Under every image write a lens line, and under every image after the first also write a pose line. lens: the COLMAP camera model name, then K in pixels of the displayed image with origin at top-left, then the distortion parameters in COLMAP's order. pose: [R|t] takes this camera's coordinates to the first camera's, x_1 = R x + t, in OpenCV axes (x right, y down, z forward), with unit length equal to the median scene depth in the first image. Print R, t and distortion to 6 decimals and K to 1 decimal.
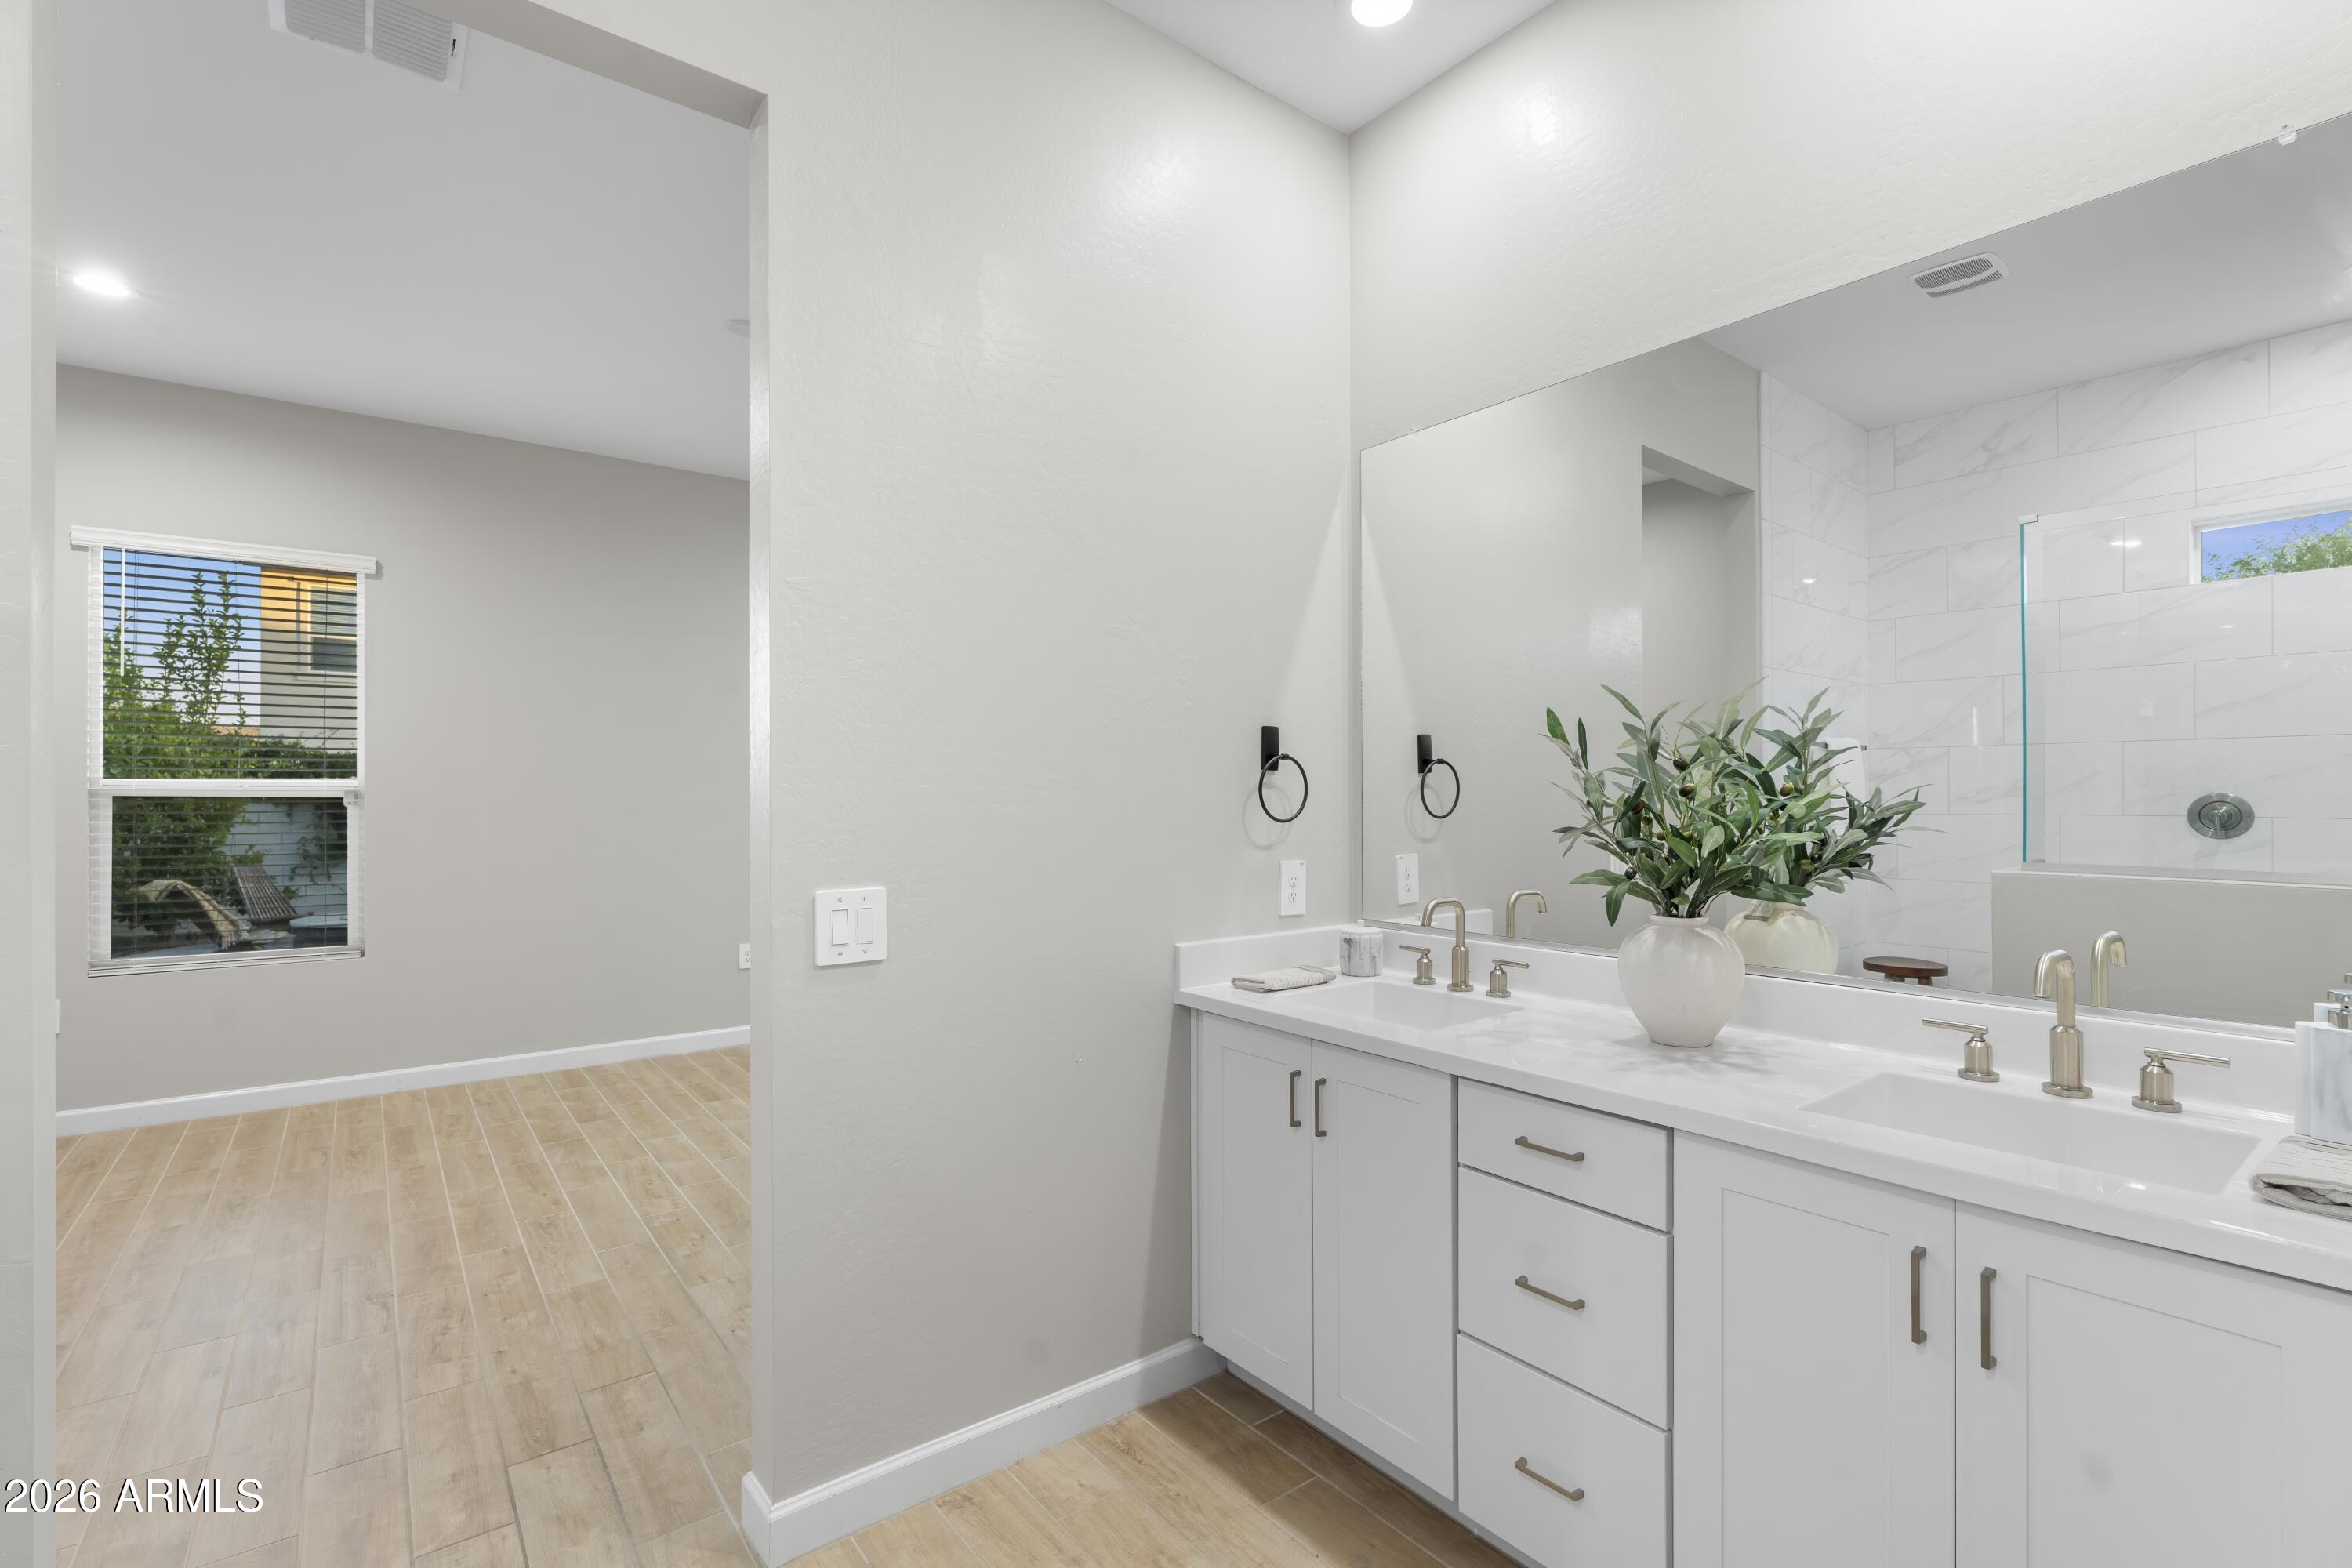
lens RADIAL K [[1055.4, 0, 1177.7], [0, 1055.4, 796.2], [0, 0, 1]] dist [-0.006387, 0.000388]
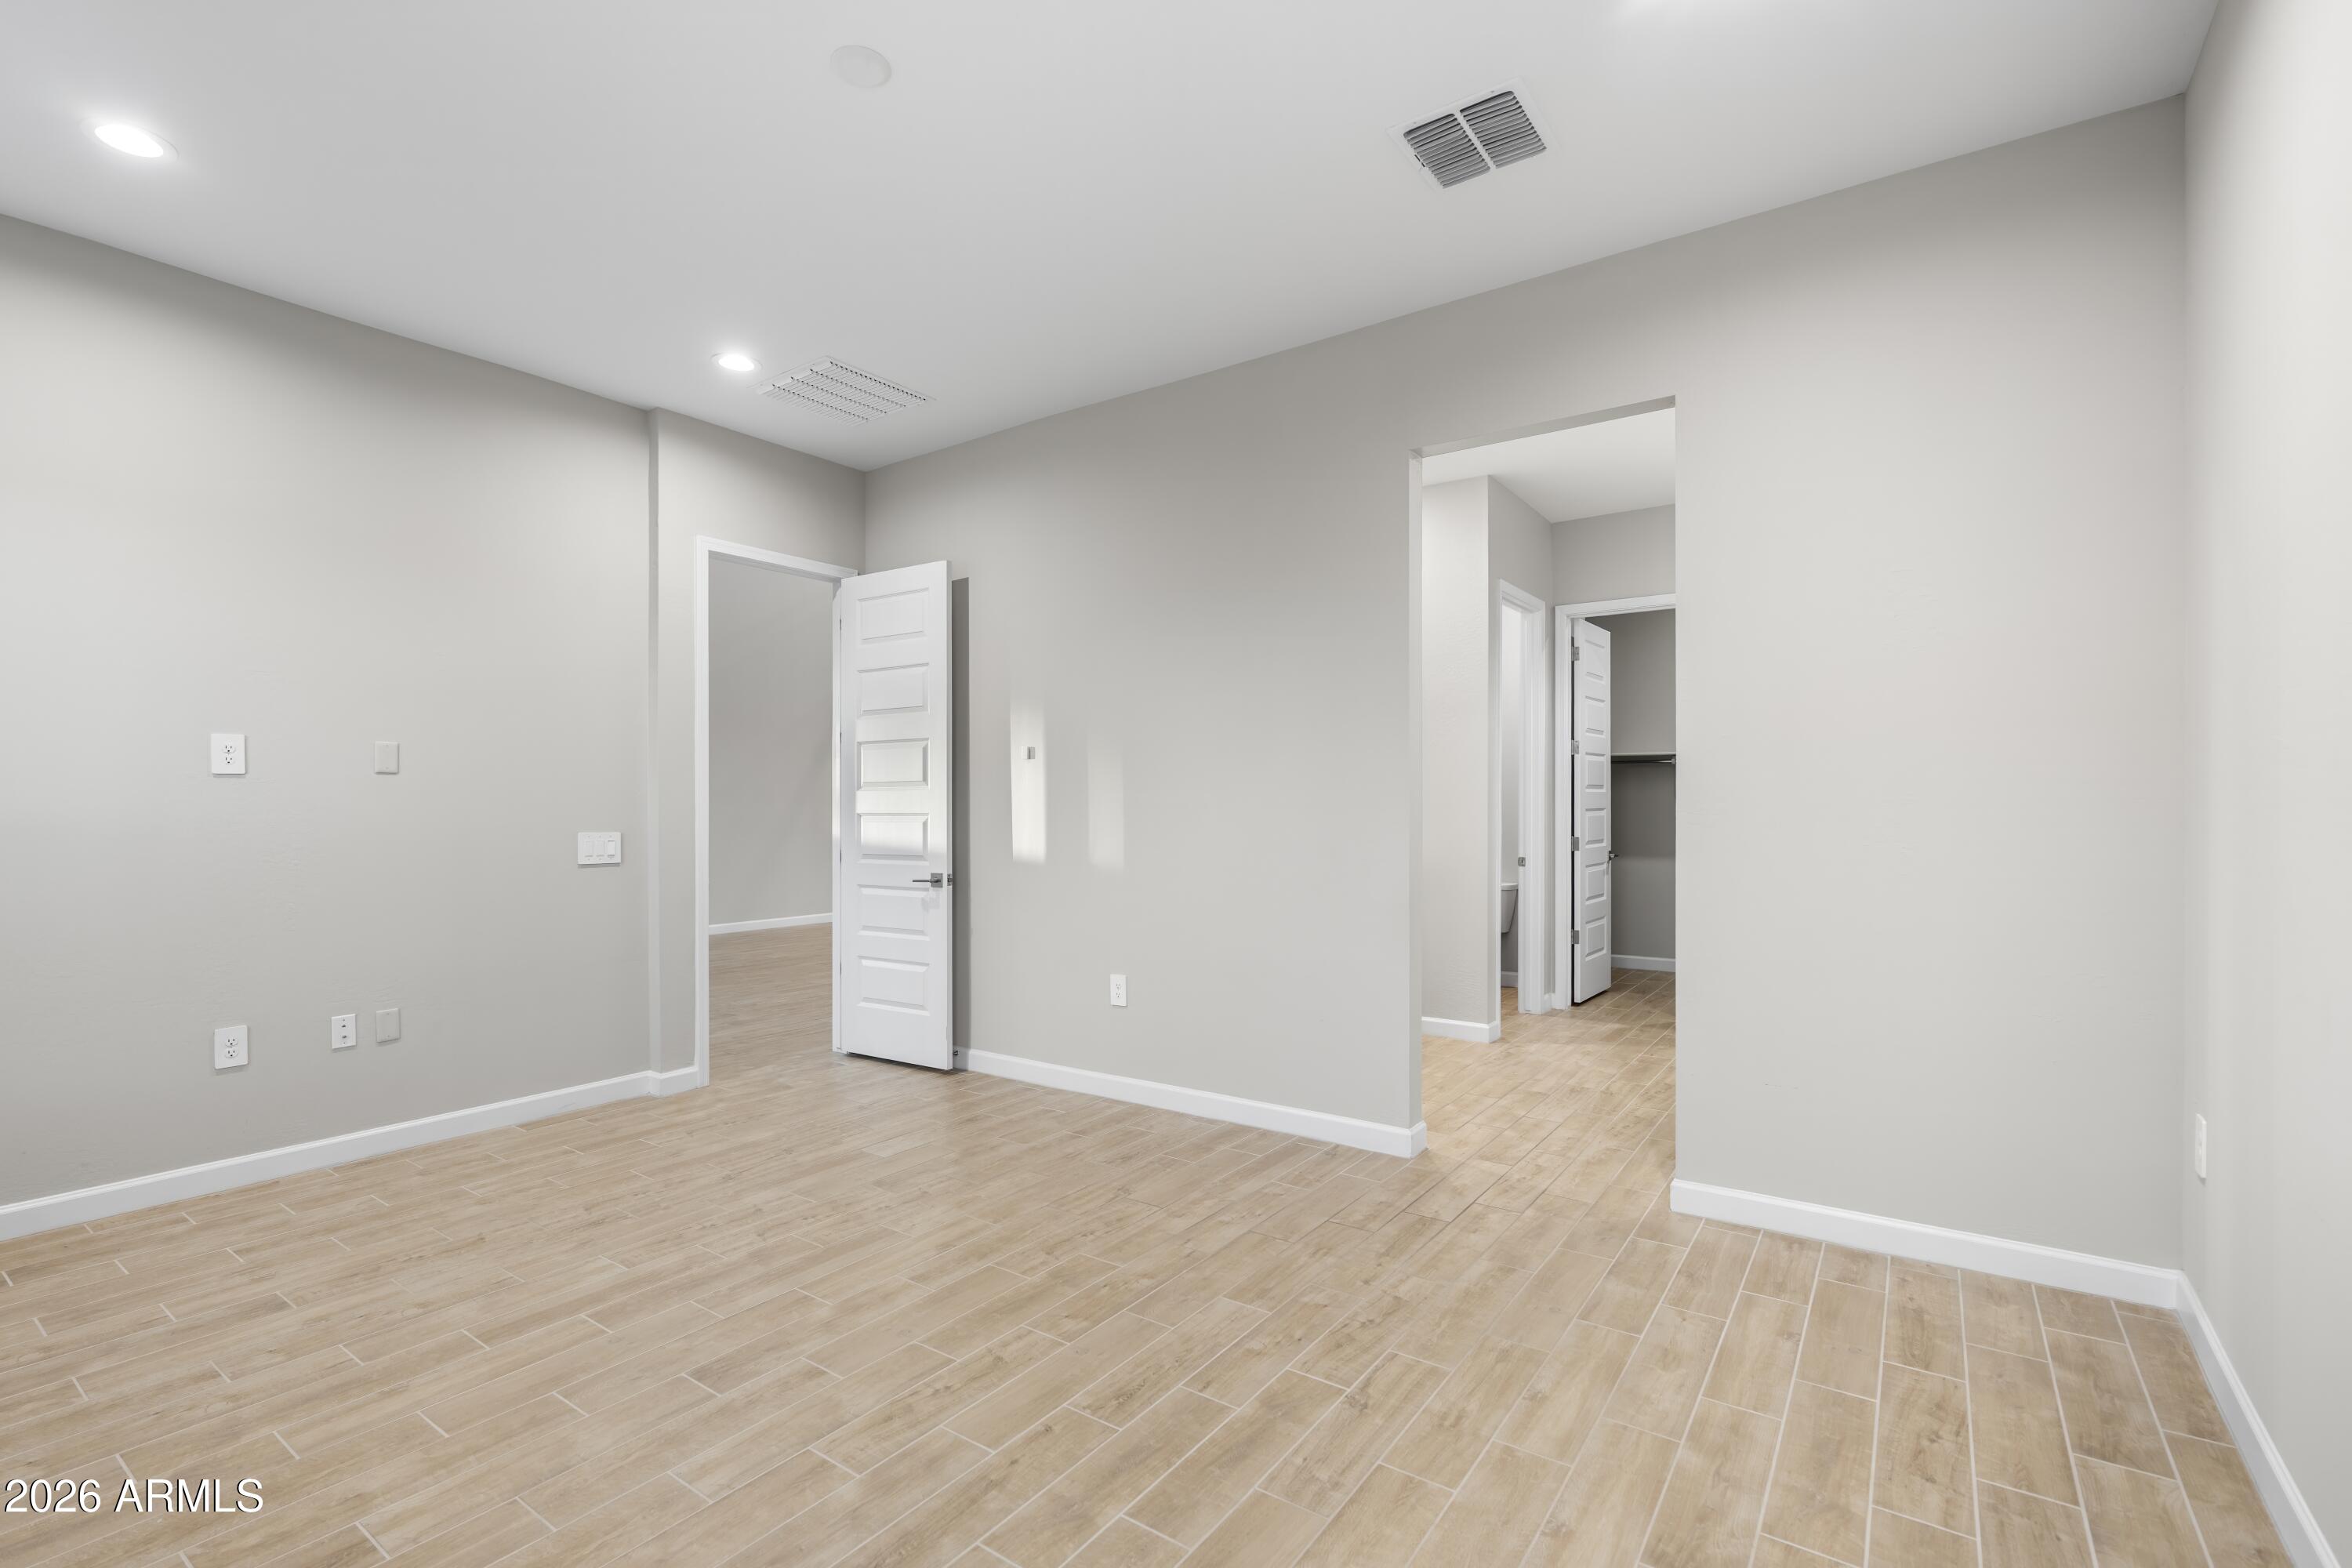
lens RADIAL K [[1055.4, 0, 1177.7], [0, 1055.4, 796.2], [0, 0, 1]] dist [-0.006387, 0.000388]
pose [[-0.290808, 0.007668, 0.956751, -1.709859], [-0.000920, 0.999965, -0.008294, 0.024457], [-0.956781, -0.003292, -0.290791, 1.564001]]
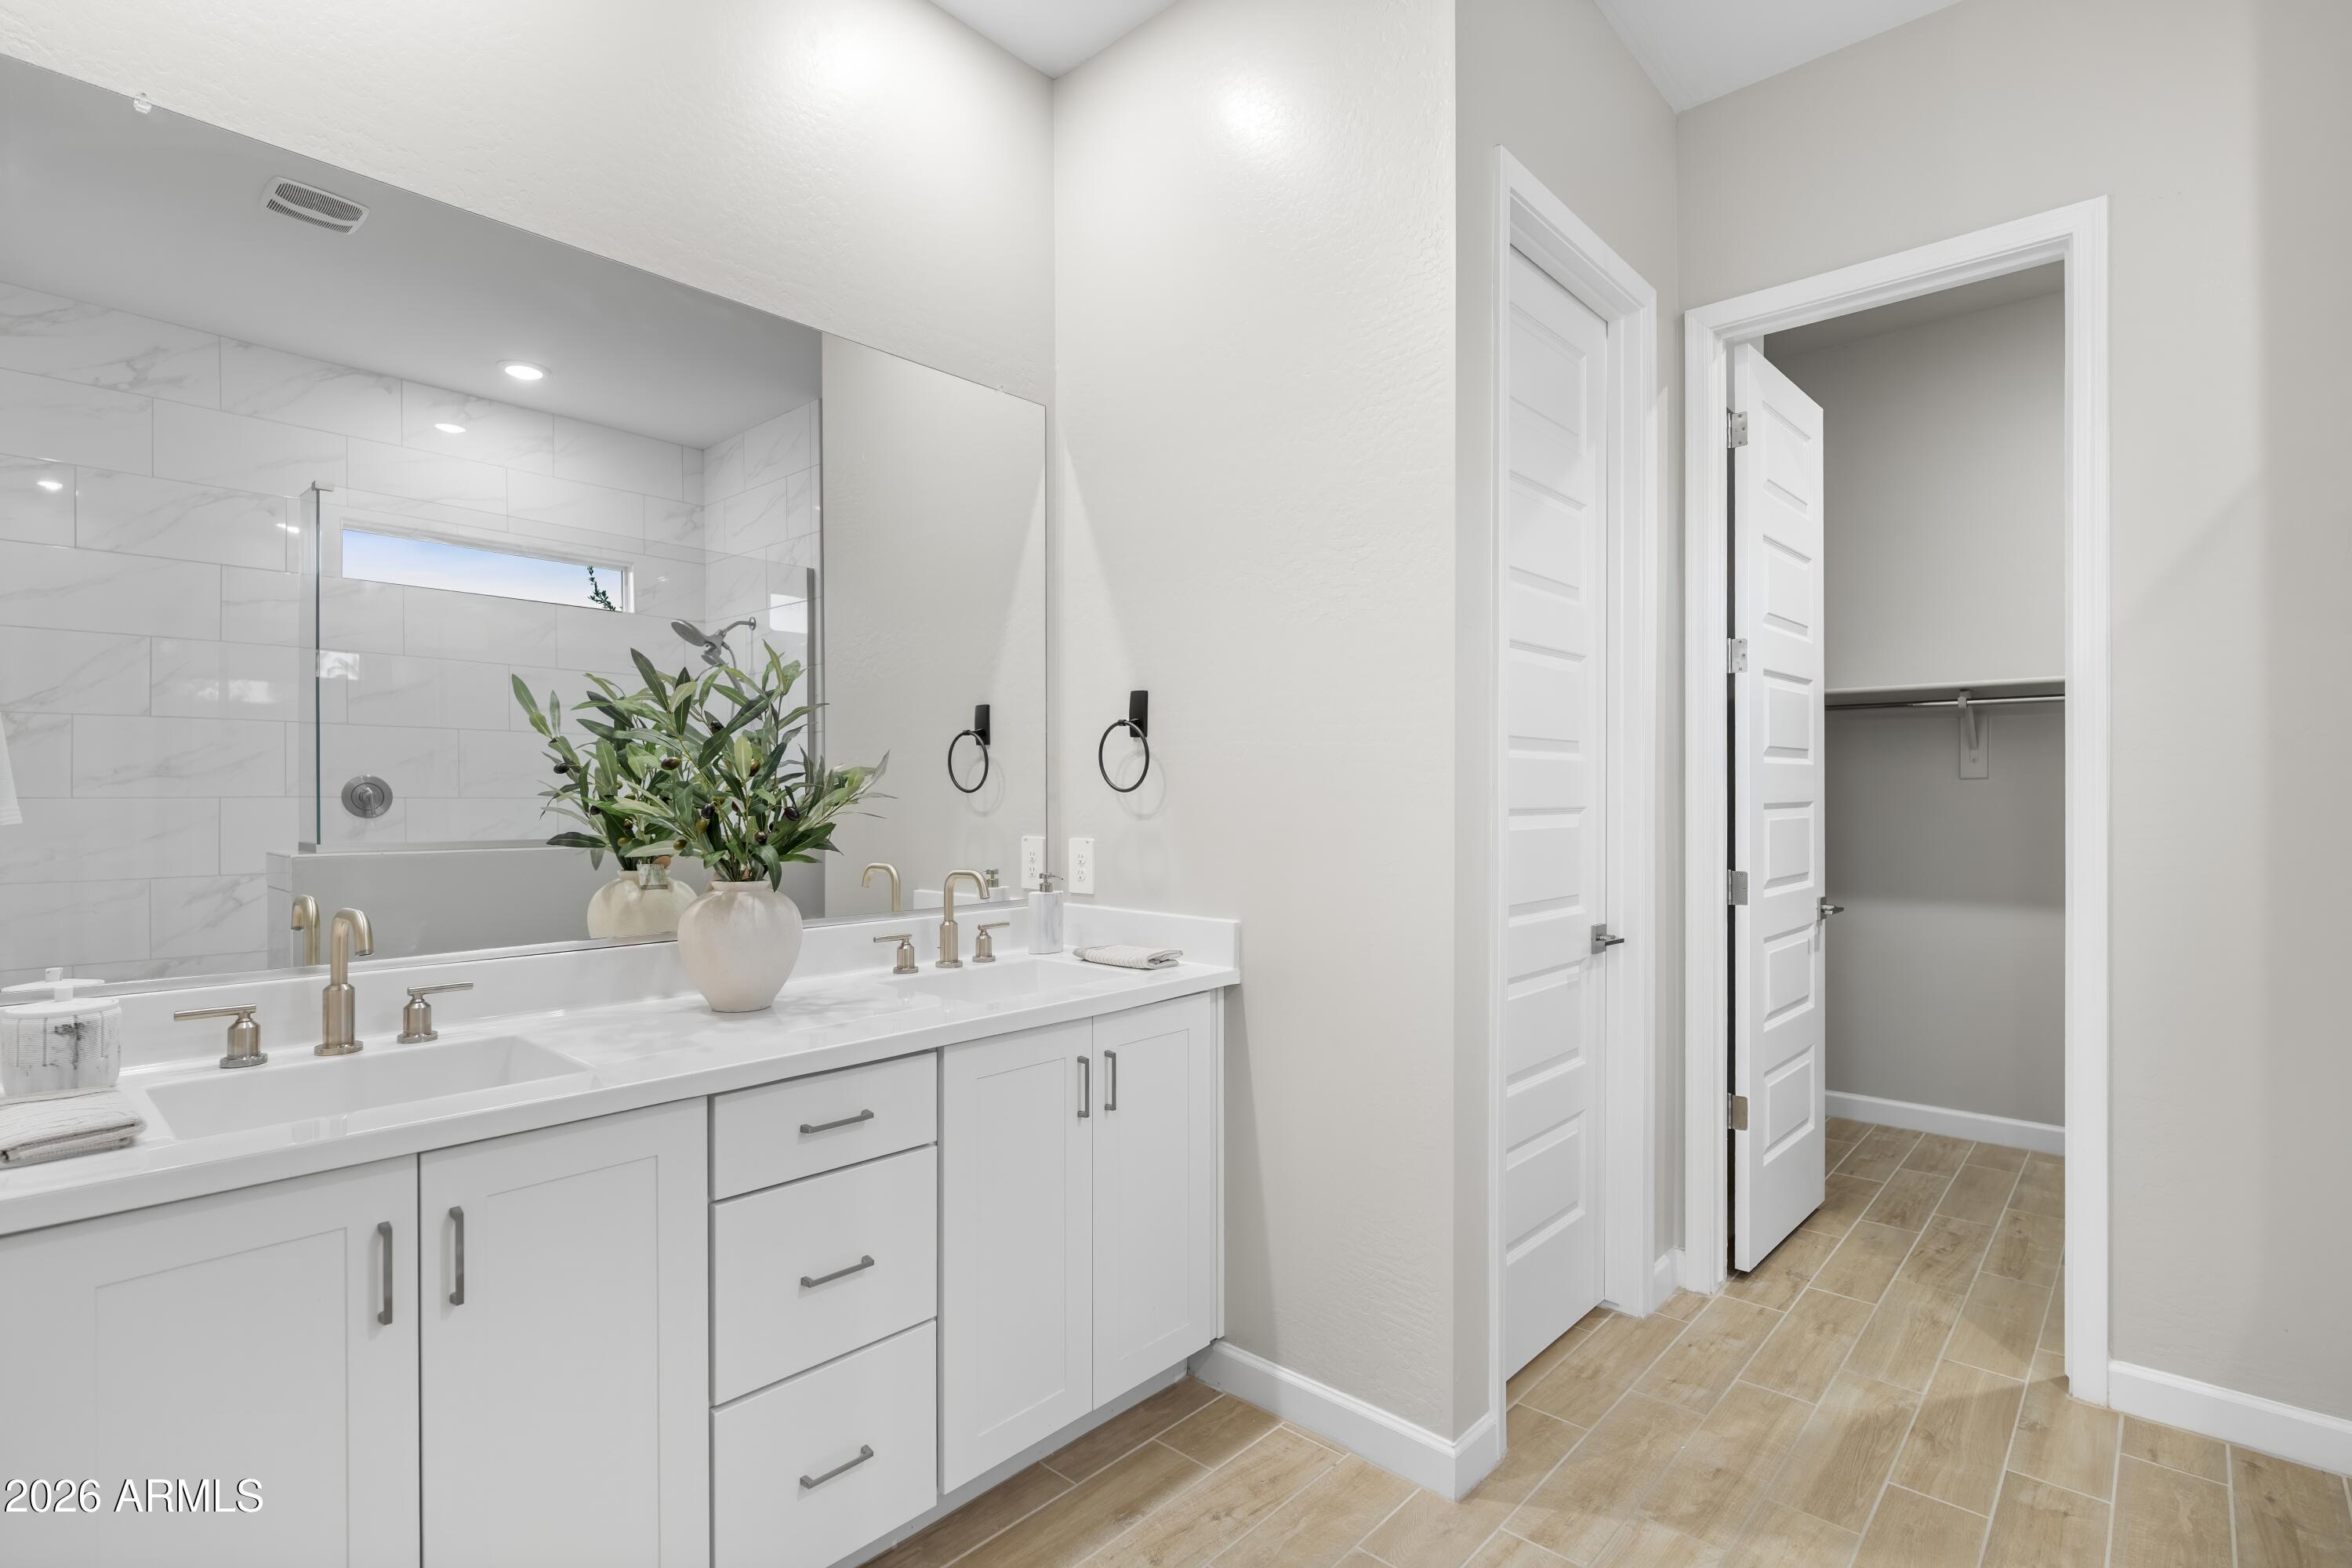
lens RADIAL K [[1127.1, 0, 1181.7], [0, 1127.1, 789.7], [0, 0, 1]] dist [0.007314, 0.000058]
pose [[-0.177426, 0.005612, 0.984118, -0.484706], [-0.000505, 0.999983, -0.005794, 0.025362], [-0.984134, -0.001525, -0.177420, 0.587041]]
